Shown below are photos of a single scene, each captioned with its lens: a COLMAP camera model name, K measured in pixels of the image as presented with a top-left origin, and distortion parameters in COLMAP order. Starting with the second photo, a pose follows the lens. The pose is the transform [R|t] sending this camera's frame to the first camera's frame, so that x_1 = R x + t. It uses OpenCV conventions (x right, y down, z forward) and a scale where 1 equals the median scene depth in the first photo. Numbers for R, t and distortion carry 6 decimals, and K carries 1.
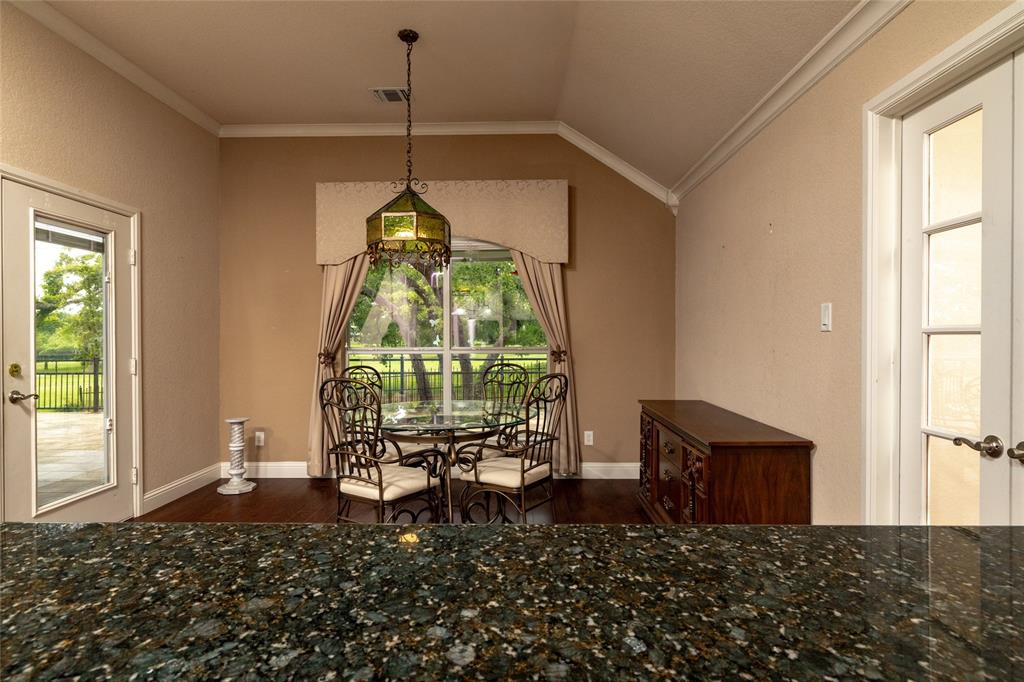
lens RADIAL K [[546.6, 0, 510.0], [0, 546.6, 338.7], [0, 0, 1]] dist [-0.001225, -0.001102]
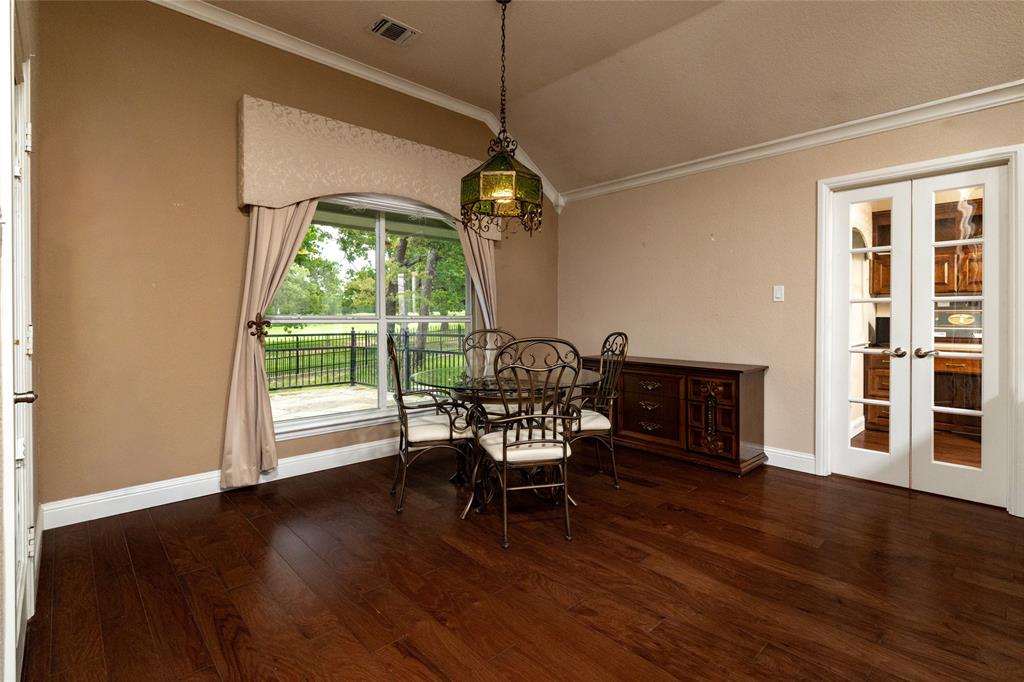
lens RADIAL K [[483.5, 0, 541.2], [0, 483.5, 319.2], [0, 0, 1]] dist [0.003782, 0.000104]
pose [[0.694819, -0.001171, 0.719184, -0.615958], [-0.000552, 0.999998, 0.002161, 0.022722], [-0.719184, -0.001899, 0.694817, 0.271091]]
